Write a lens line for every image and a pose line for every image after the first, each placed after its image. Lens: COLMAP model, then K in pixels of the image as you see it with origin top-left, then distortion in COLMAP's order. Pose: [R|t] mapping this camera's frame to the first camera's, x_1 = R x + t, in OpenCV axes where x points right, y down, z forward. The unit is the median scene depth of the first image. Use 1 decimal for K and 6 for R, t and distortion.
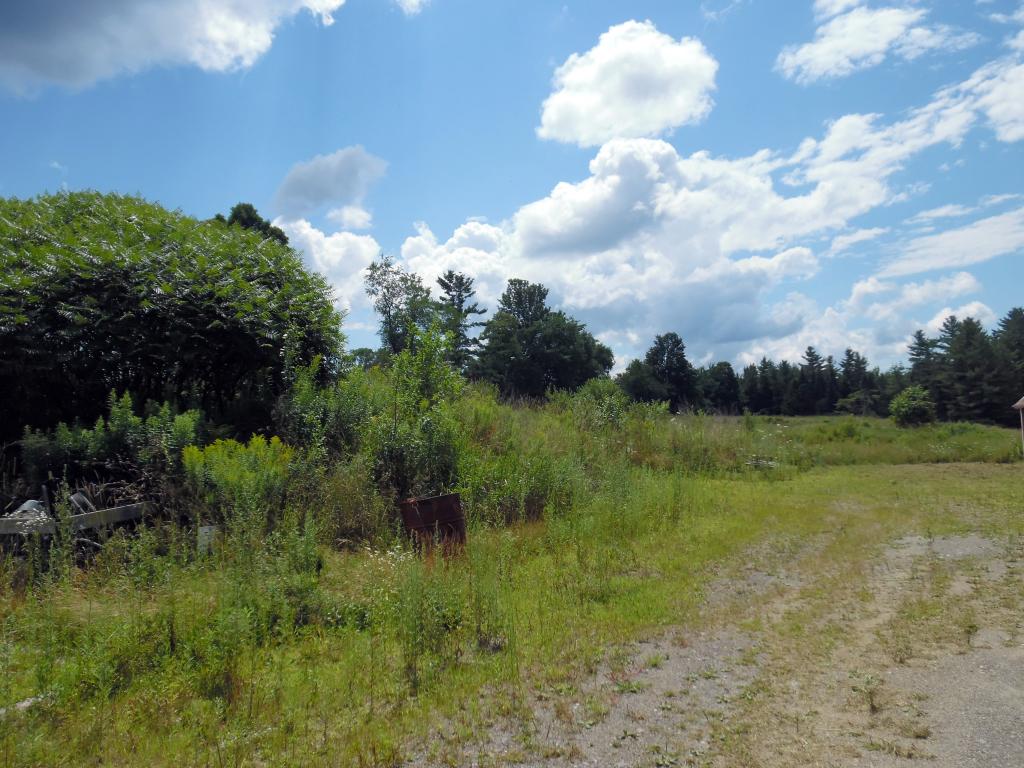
lens RADIAL K [[814.7, 0, 517.2], [0, 814.7, 377.3], [0, 0, 1]] dist [-0.013475, -0.011890]
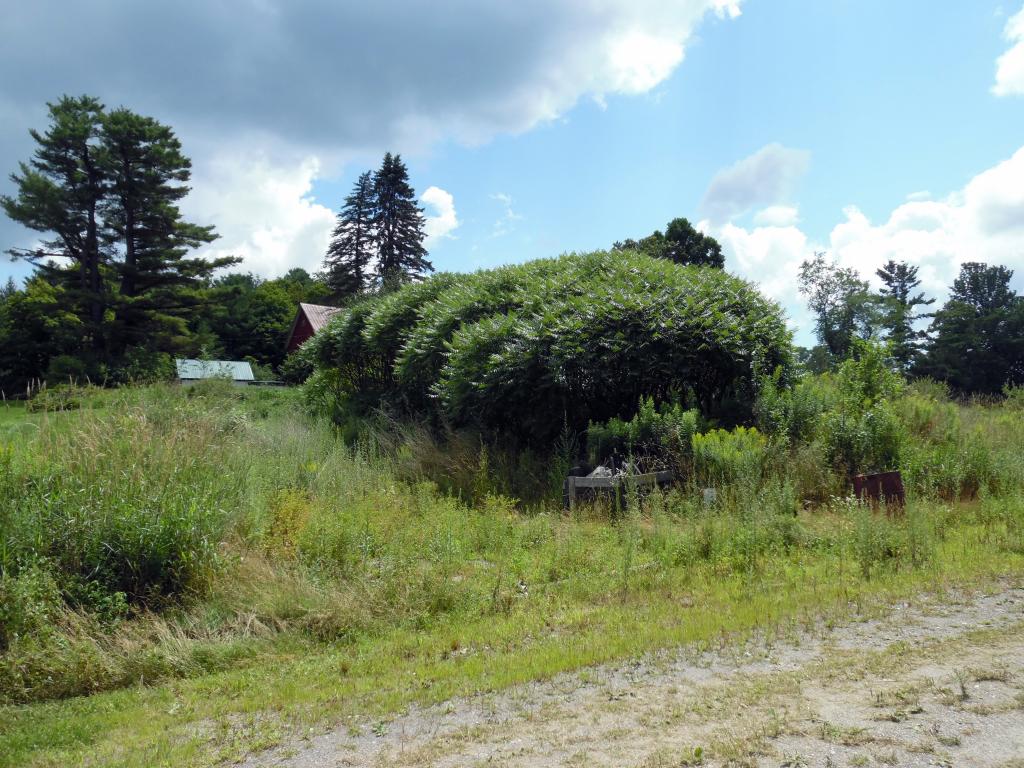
lens RADIAL K [[814.7, 0, 517.2], [0, 814.7, 377.3], [0, 0, 1]] dist [-0.013475, -0.011890]
pose [[0.868591, -0.027956, -0.494741, 0.002942], [0.027706, 0.999585, -0.007841, -0.000889], [0.494755, -0.006897, 0.869005, -0.028311]]
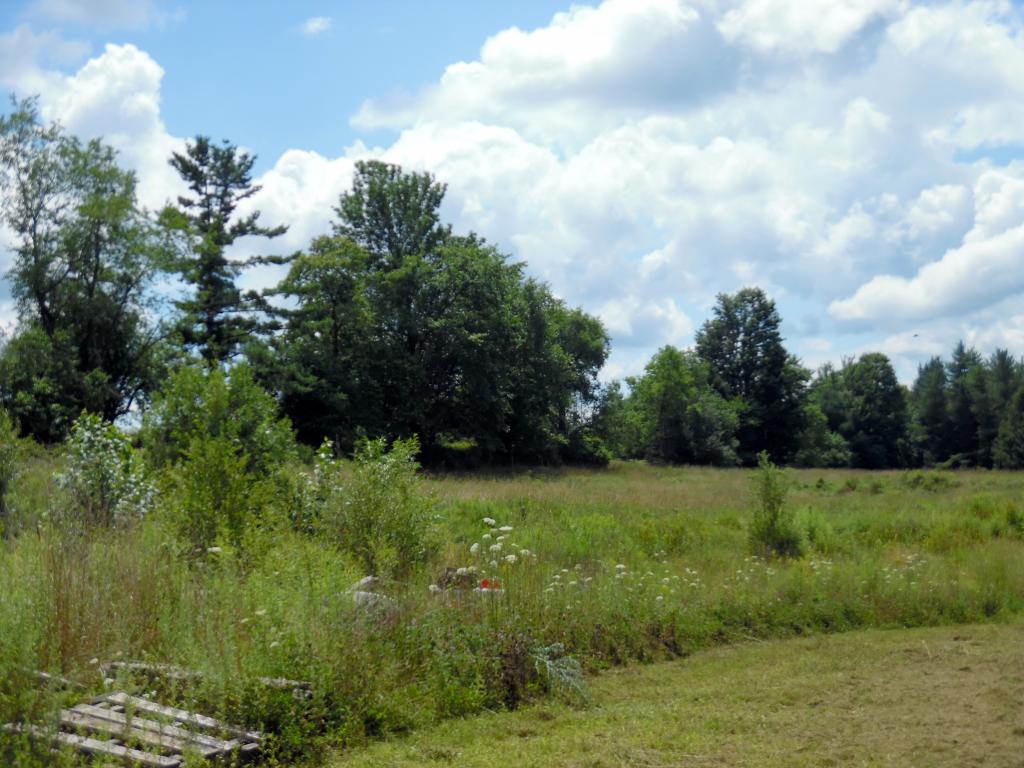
lens RADIAL K [[1712.8, 0, 512.0], [0, 1712.8, 384.0], [0, 0, 1]] dist [0.000699, 0.033705]
pose [[0.999607, -0.000760, 0.028039, 0.057175], [0.000849, 0.999995, -0.003176, 0.003477], [-0.028036, 0.003198, 0.999602, 0.084628]]
